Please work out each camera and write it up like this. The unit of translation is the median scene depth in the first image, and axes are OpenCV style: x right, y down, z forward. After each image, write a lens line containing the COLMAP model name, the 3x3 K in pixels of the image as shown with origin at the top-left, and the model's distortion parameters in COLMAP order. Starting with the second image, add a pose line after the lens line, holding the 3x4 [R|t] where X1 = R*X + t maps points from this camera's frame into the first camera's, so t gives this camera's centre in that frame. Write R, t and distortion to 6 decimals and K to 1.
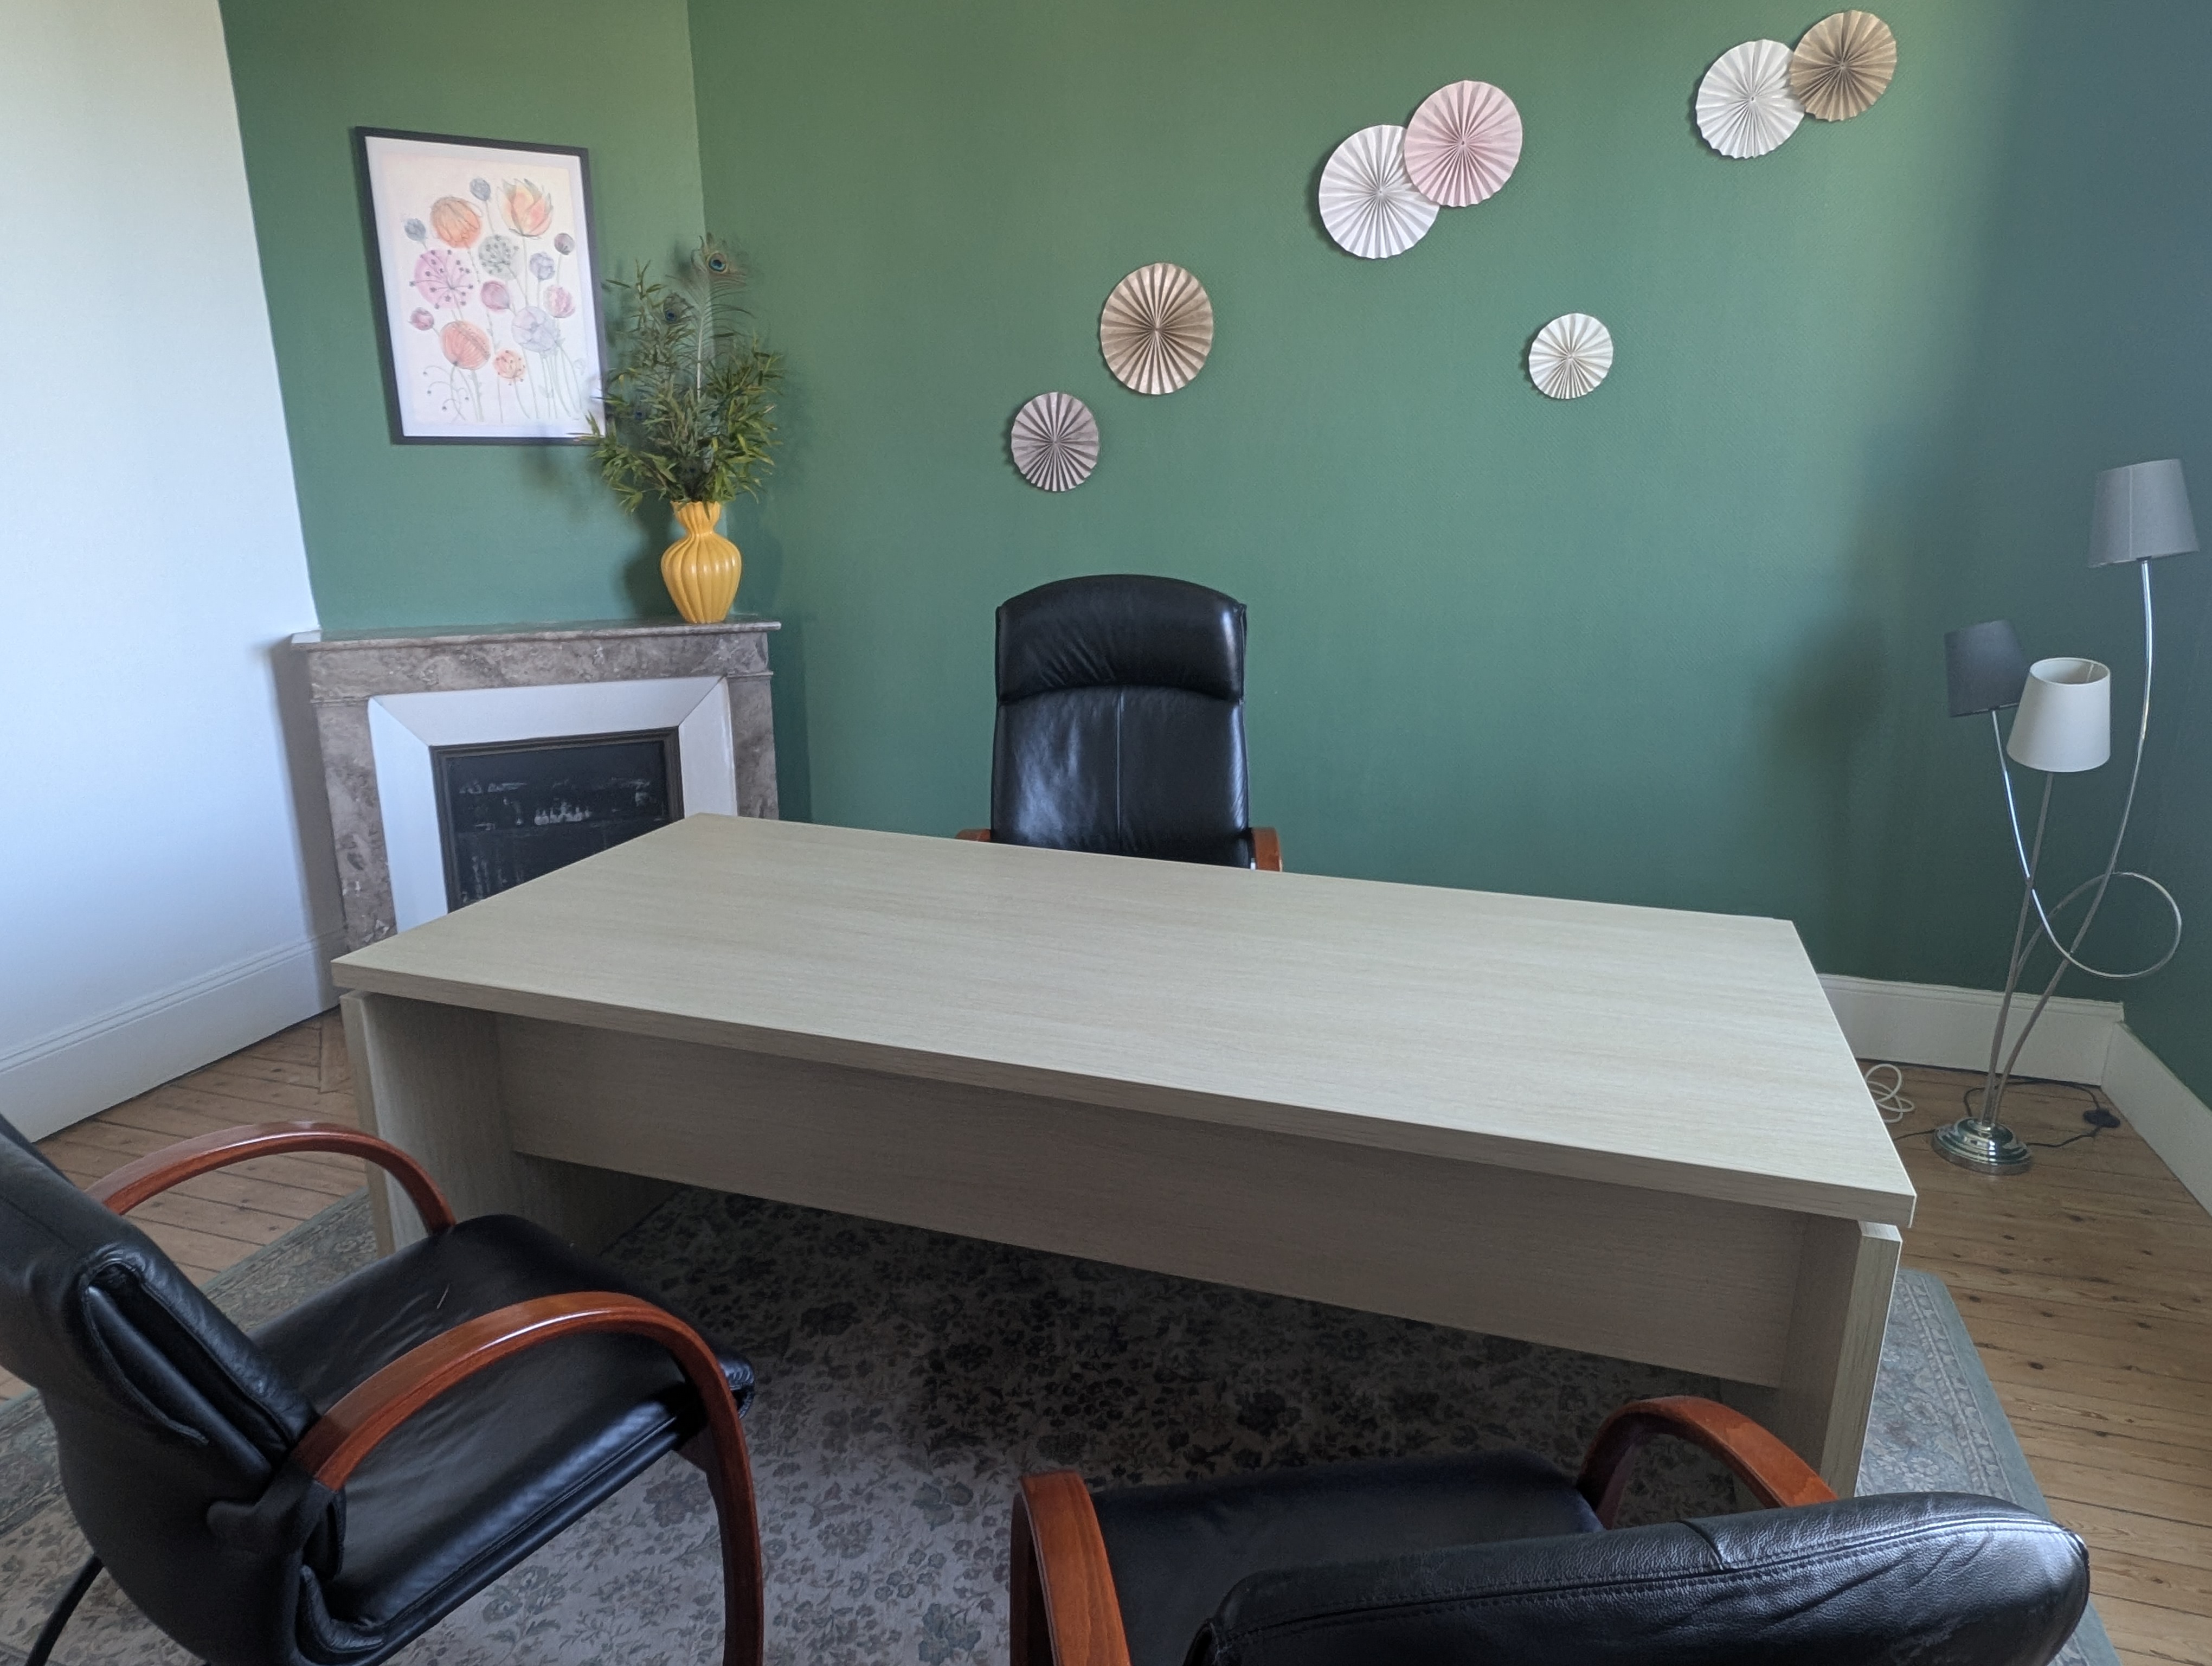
lens RADIAL K [[1401.5, 0, 1150.1], [0, 1401.5, 843.8], [0, 0, 1]] dist [-0.000290, 0.002084]
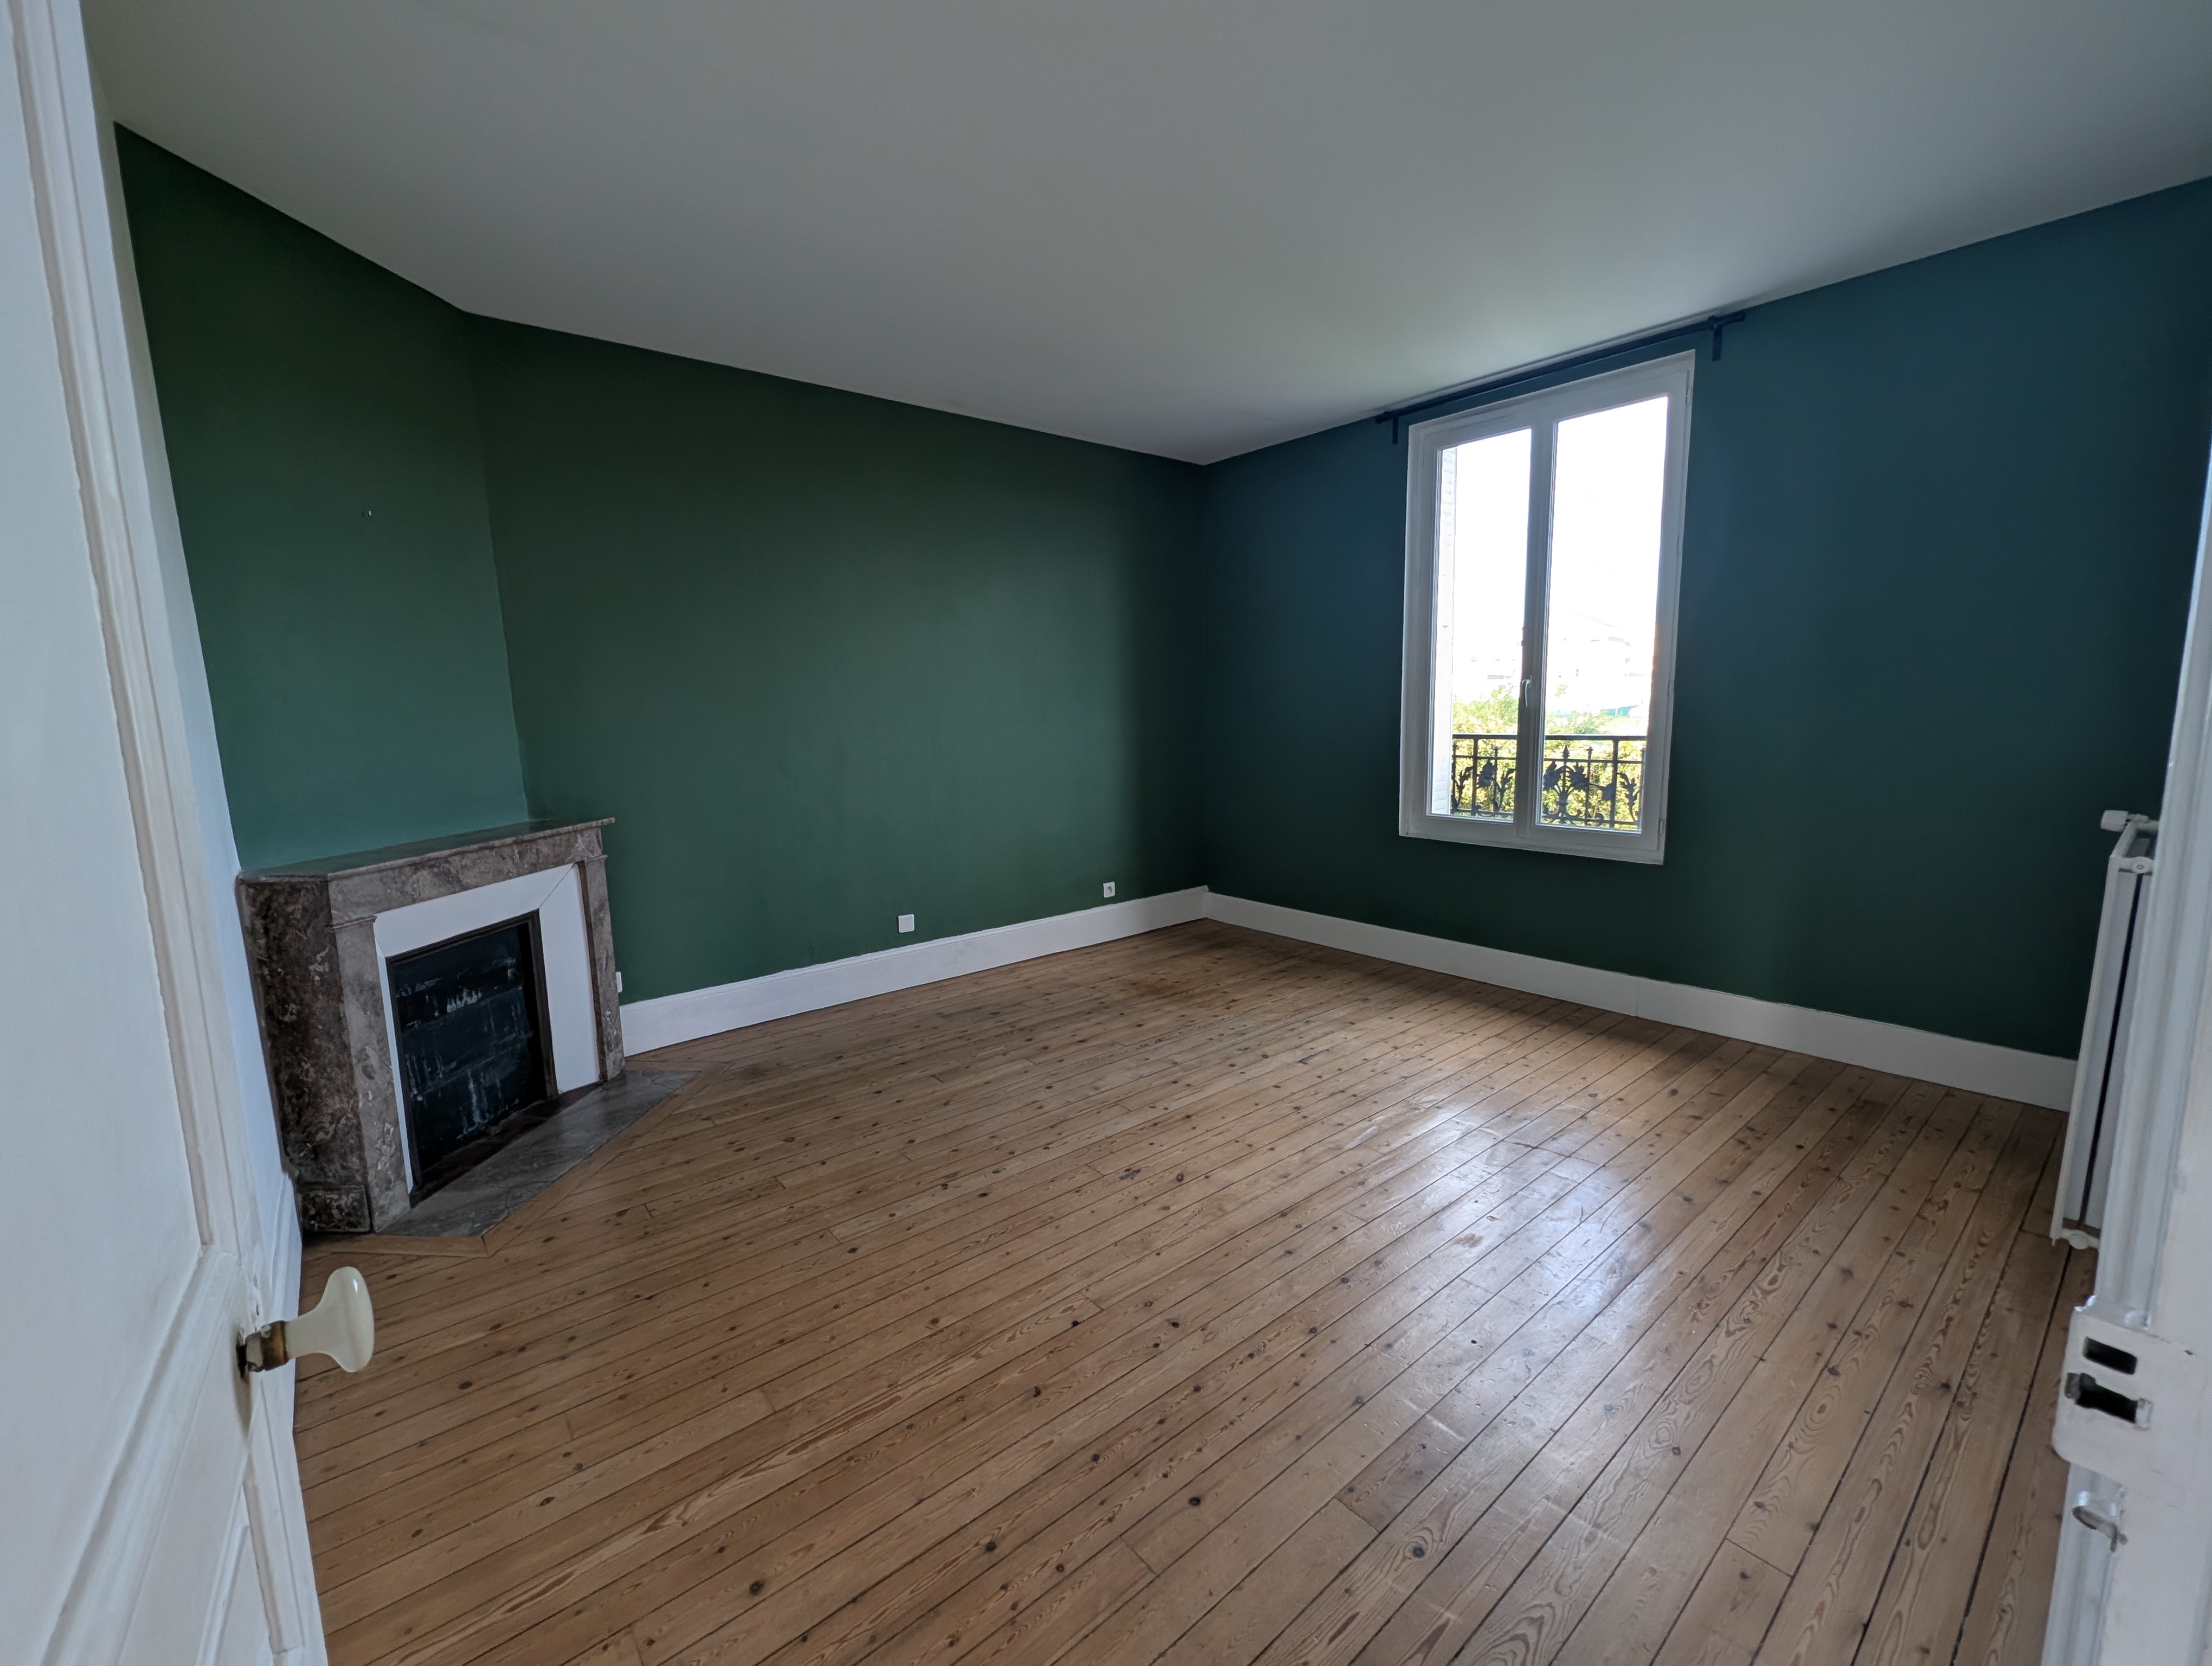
lens RADIAL K [[916.2, 0, 1100.2], [0, 916.2, 828.4], [0, 0, 1]] dist [0.002588, -0.000538]
pose [[0.557808, -0.130207, 0.819693, -0.851678], [0.243609, 0.969803, -0.011726, -0.024803], [-0.793413, 0.206226, 0.572683, 0.125013]]
